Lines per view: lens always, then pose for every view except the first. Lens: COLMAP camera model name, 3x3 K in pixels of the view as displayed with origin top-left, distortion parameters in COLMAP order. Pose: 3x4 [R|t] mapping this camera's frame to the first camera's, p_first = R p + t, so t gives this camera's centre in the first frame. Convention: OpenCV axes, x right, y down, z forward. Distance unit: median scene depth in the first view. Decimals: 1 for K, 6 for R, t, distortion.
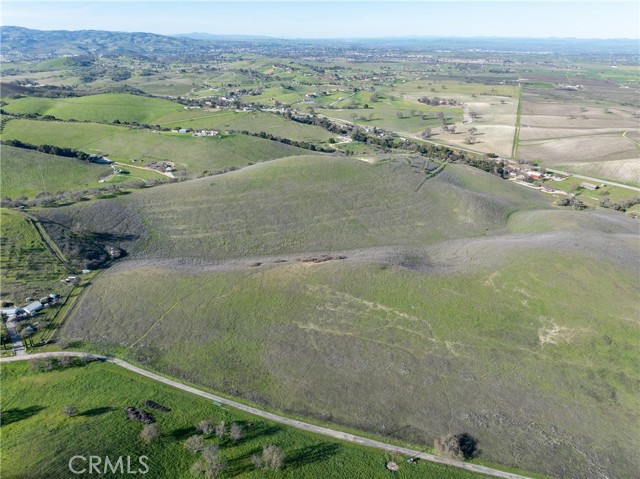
lens RADIAL K [[449.4, 0, 320.0], [0, 449.4, 239.5], [0, 0, 1]] dist [-0.040170, -0.002844]
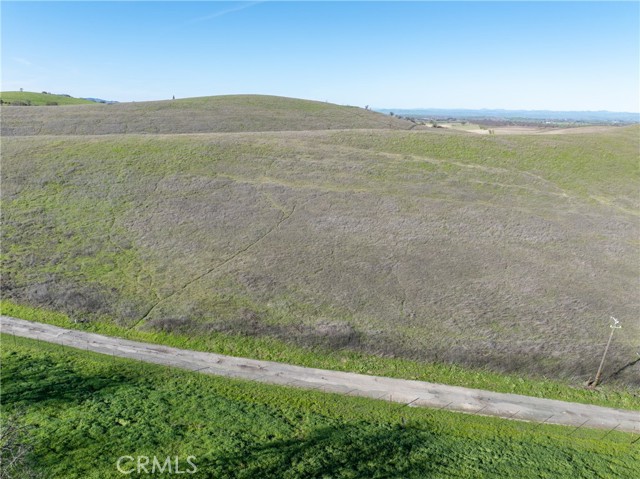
lens RADIAL K [[449.4, 0, 320.0], [0, 449.4, 239.5], [0, 0, 1]] dist [-0.040170, -0.002844]
pose [[0.994032, -0.022218, 0.106803, -0.017080], [0.037895, 0.988399, -0.147075, 0.341418], [-0.102296, 0.150244, 0.983342, 0.674299]]
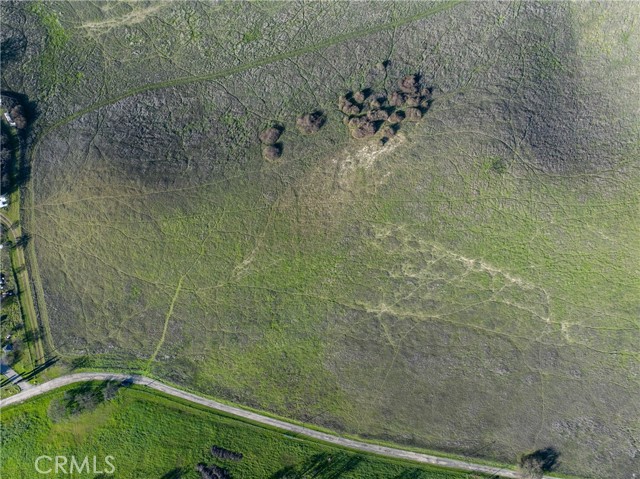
lens RADIAL K [[449.4, 0, 320.0], [0, 449.4, 239.5], [0, 0, 1]] dist [-0.040170, -0.002844]
pose [[0.997601, -0.065639, -0.022001, -0.109182], [0.047481, 0.417470, 0.907449, -0.566081], [-0.050380, -0.906317, 0.419585, 0.894235]]
